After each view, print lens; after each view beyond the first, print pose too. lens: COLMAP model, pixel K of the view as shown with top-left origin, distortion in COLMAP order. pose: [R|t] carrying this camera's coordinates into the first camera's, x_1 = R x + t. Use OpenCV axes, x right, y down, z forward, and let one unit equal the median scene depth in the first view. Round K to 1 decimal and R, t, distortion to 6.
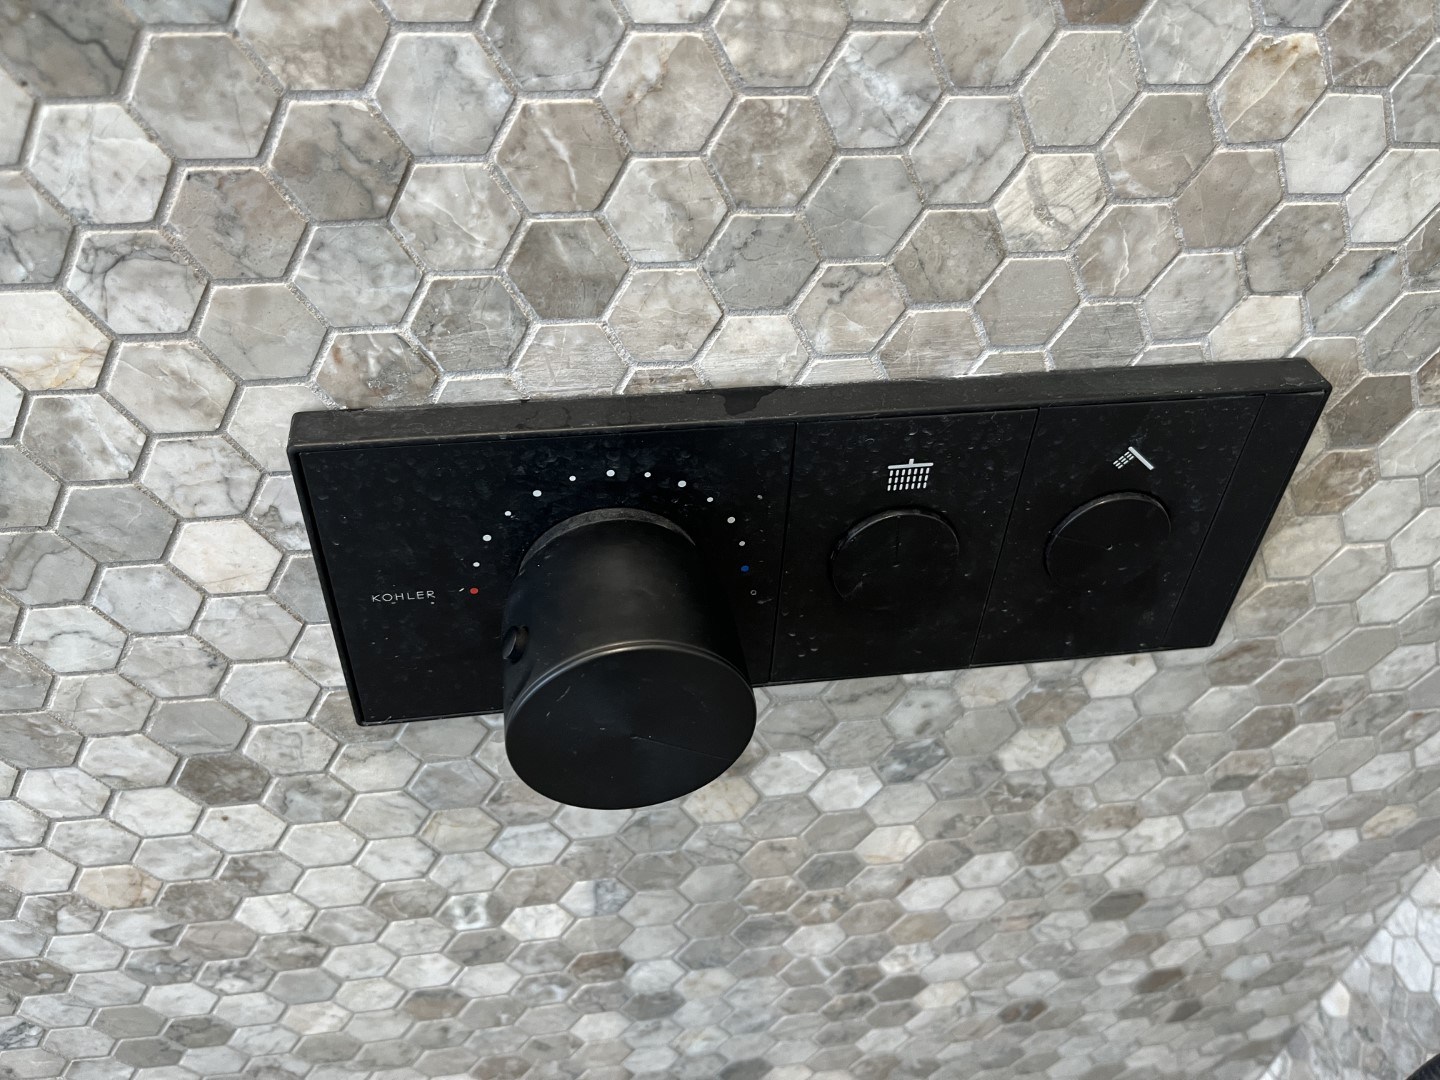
lens RADIAL K [[1093.3, 0, 728.4], [0, 1093.3, 497.5], [0, 0, 1]] dist [0.050108, -0.075800]
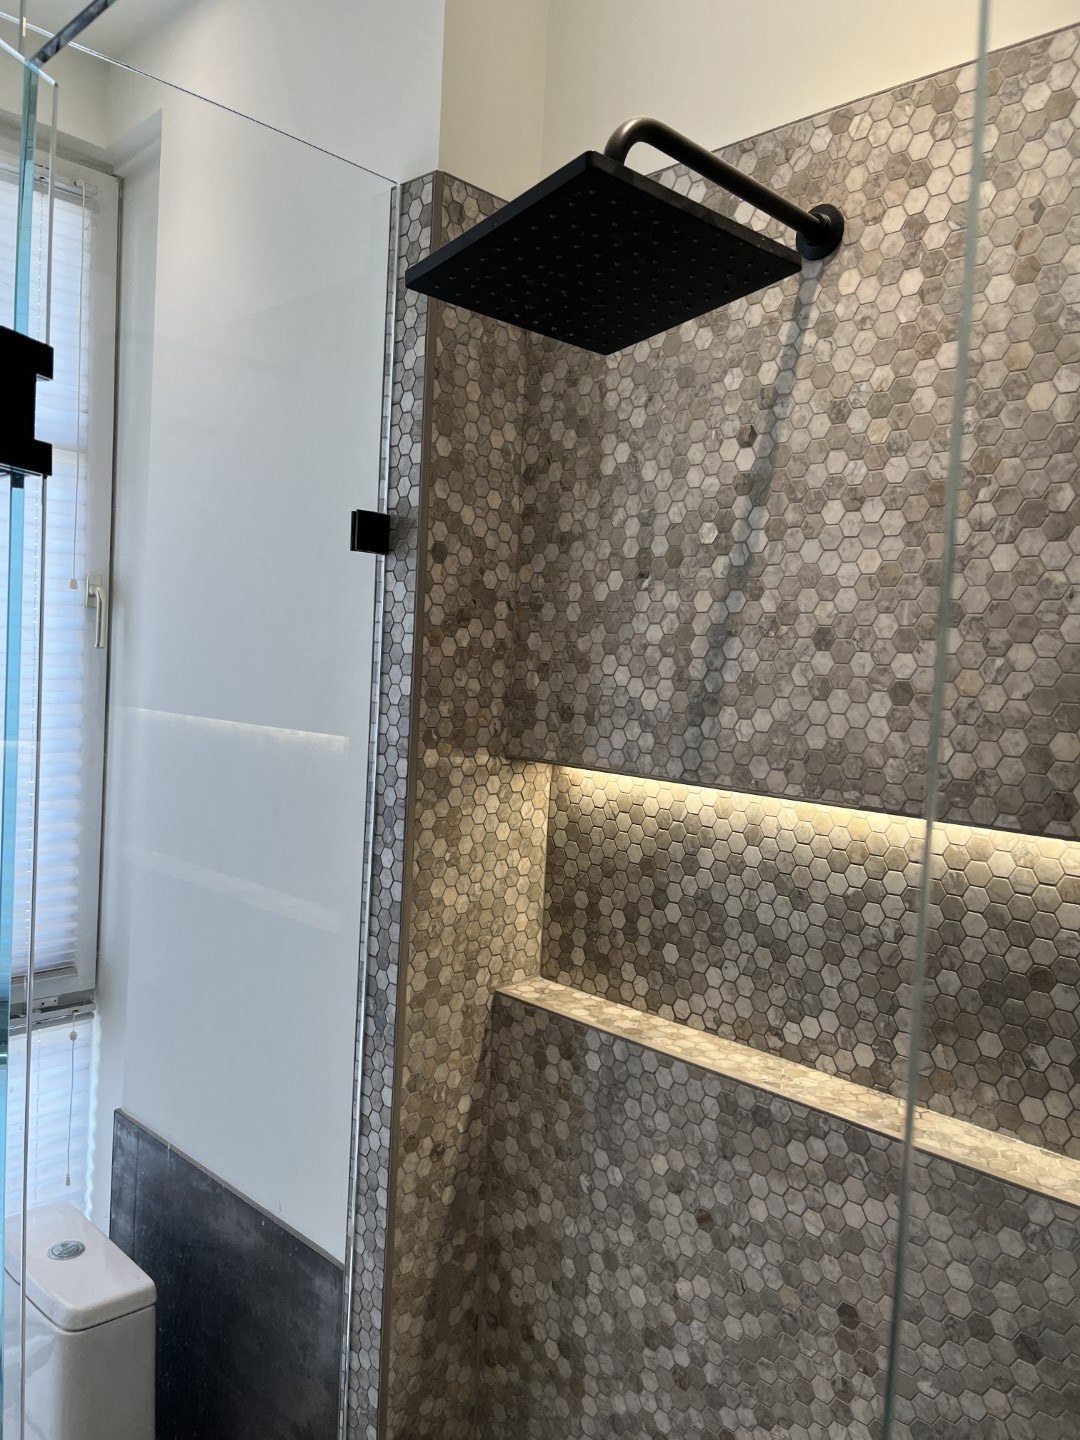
lens RADIAL K [[1093.3, 0, 535.4], [0, 1093.3, 715.0], [0, 0, 1]] dist [0.050108, -0.075800]
pose [[0.590308, 0.012922, -0.807074, 1.546488], [-0.524014, 0.766662, -0.370998, 0.289644], [0.613959, 0.641921, 0.459338, -3.400840]]
